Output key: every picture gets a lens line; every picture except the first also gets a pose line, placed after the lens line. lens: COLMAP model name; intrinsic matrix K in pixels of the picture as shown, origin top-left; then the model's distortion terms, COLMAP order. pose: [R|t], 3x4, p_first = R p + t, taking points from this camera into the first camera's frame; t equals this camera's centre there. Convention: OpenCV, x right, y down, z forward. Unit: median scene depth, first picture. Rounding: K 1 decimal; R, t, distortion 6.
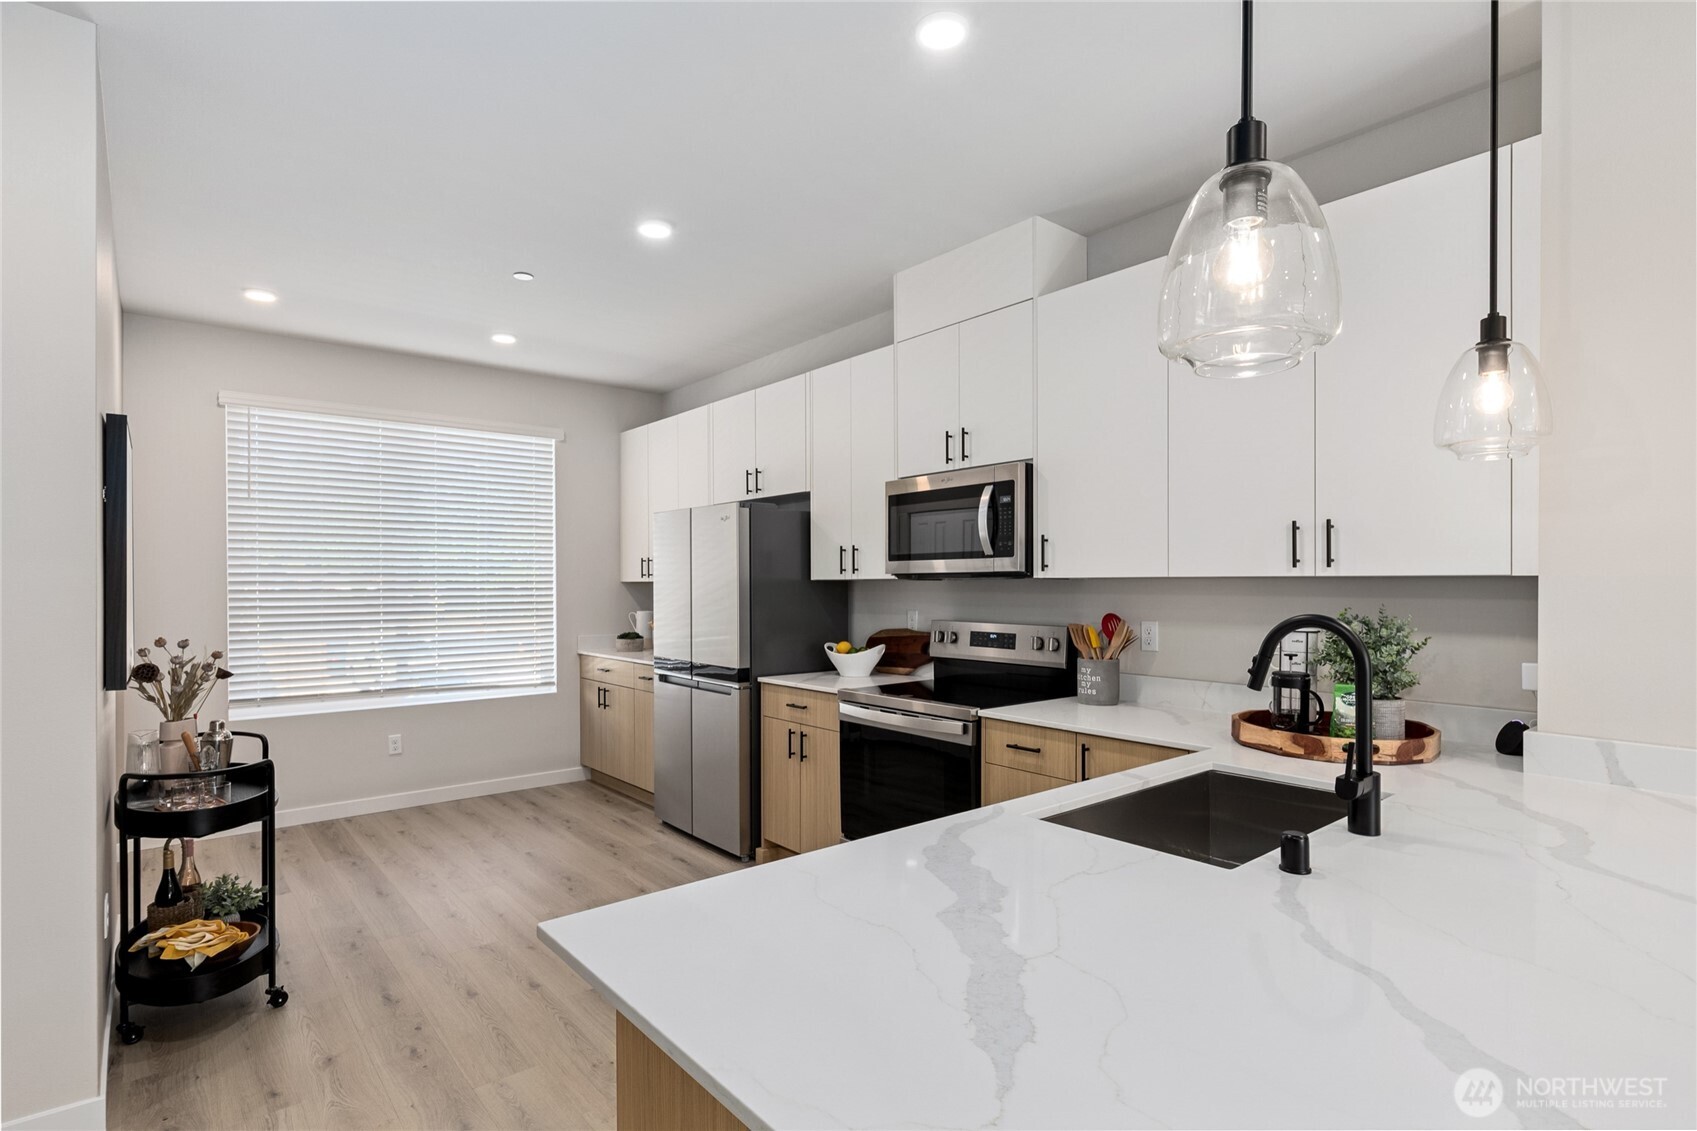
lens RADIAL K [[842.8, 0, 849.7], [0, 842.8, 584.0], [0, 0, 1]] dist [-0.002319, 0.001614]
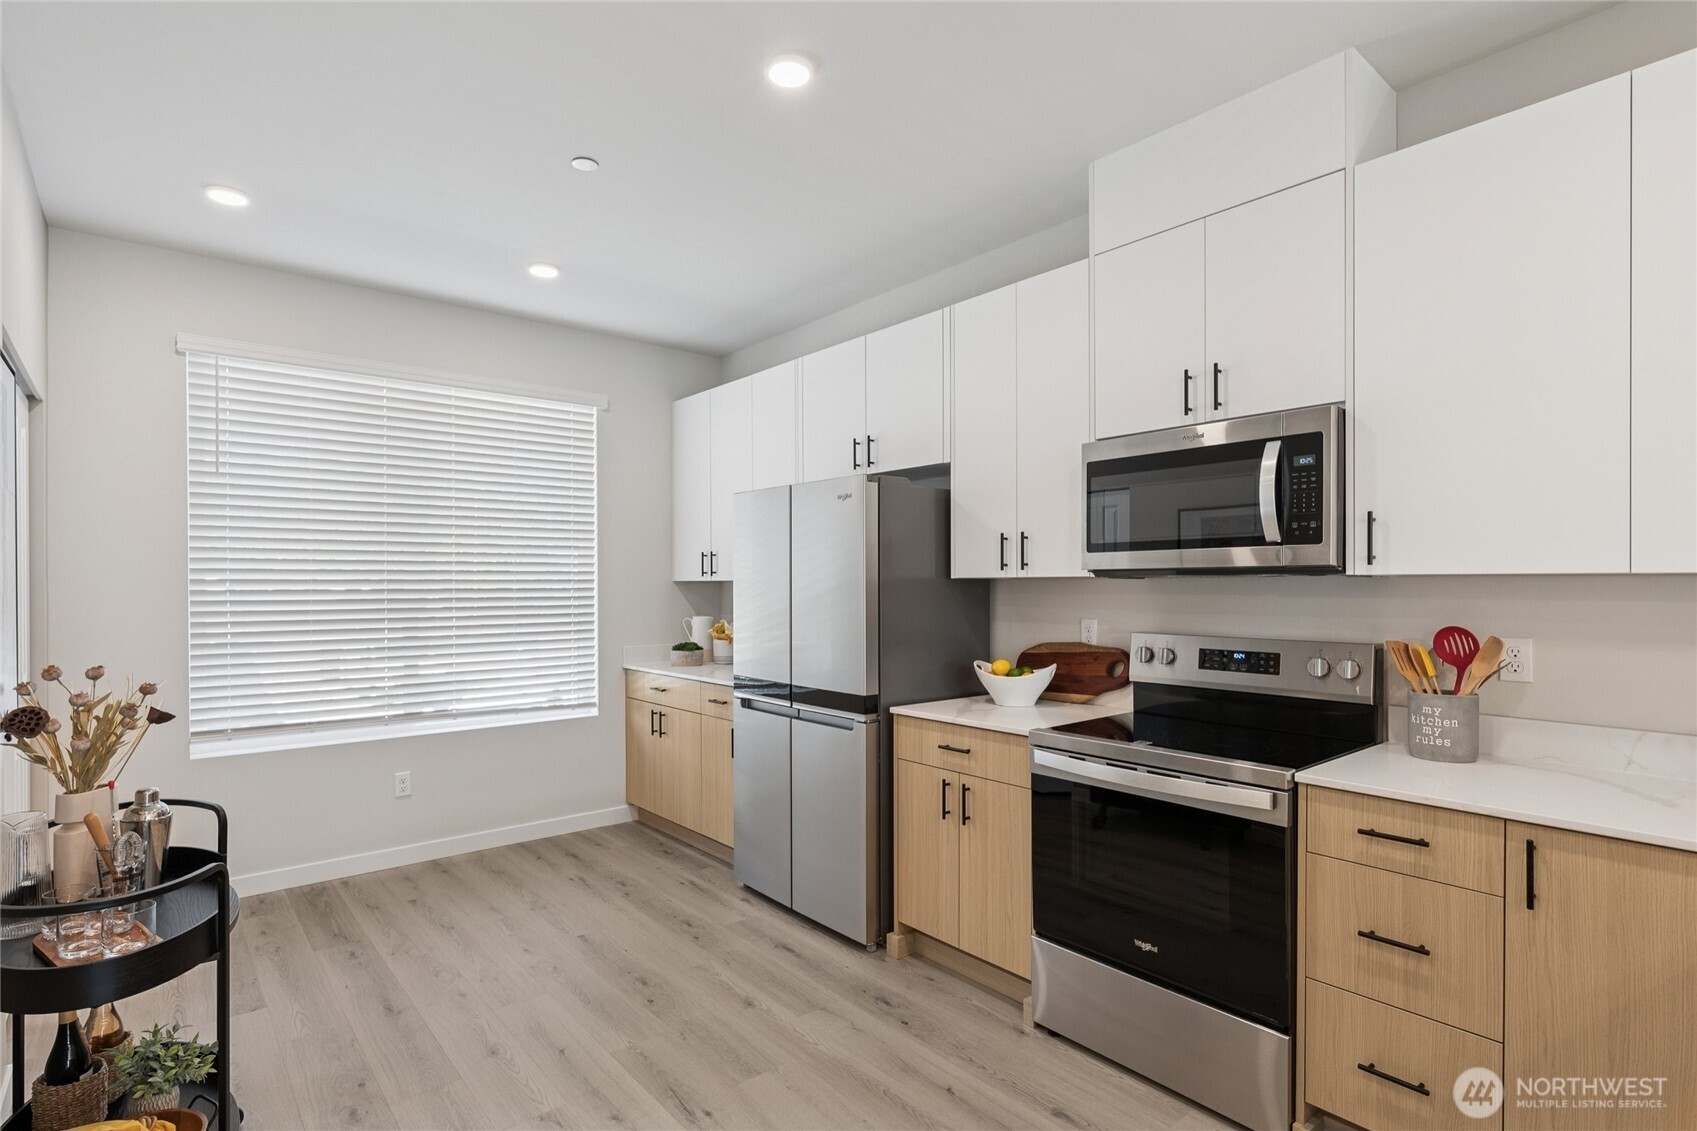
lens RADIAL K [[842.8, 0, 849.7], [0, 842.8, 584.0], [0, 0, 1]] dist [-0.002319, 0.001614]
pose [[0.999986, 0.000946, 0.005126, -0.170915], [-0.000942, 0.999999, -0.000606, 0.001055], [-0.005127, 0.000601, 0.999987, 0.282642]]
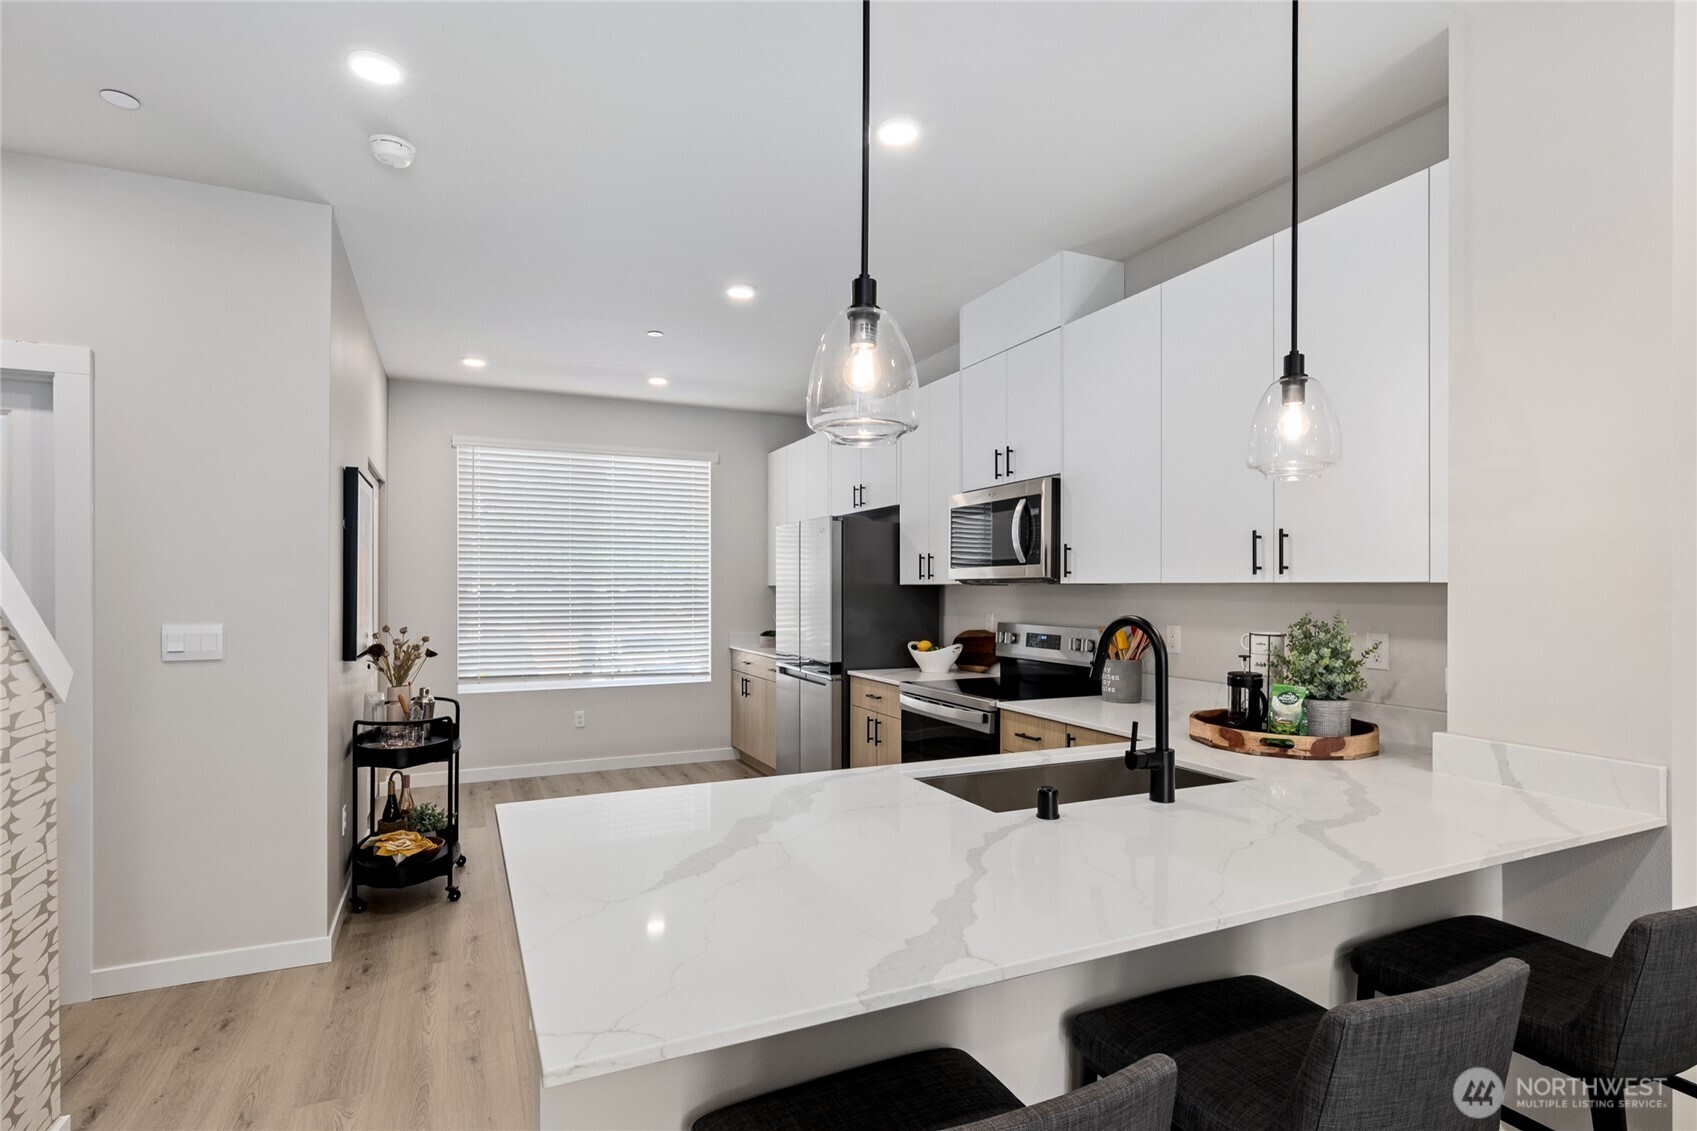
lens RADIAL K [[842.8, 0, 849.7], [0, 842.8, 584.0], [0, 0, 1]] dist [-0.002319, 0.001614]
pose [[0.966757, 0.002717, -0.255682, 0.209315], [-0.004008, 0.999982, -0.004528, -0.000406], [0.255665, 0.005403, 0.966750, -0.108039]]
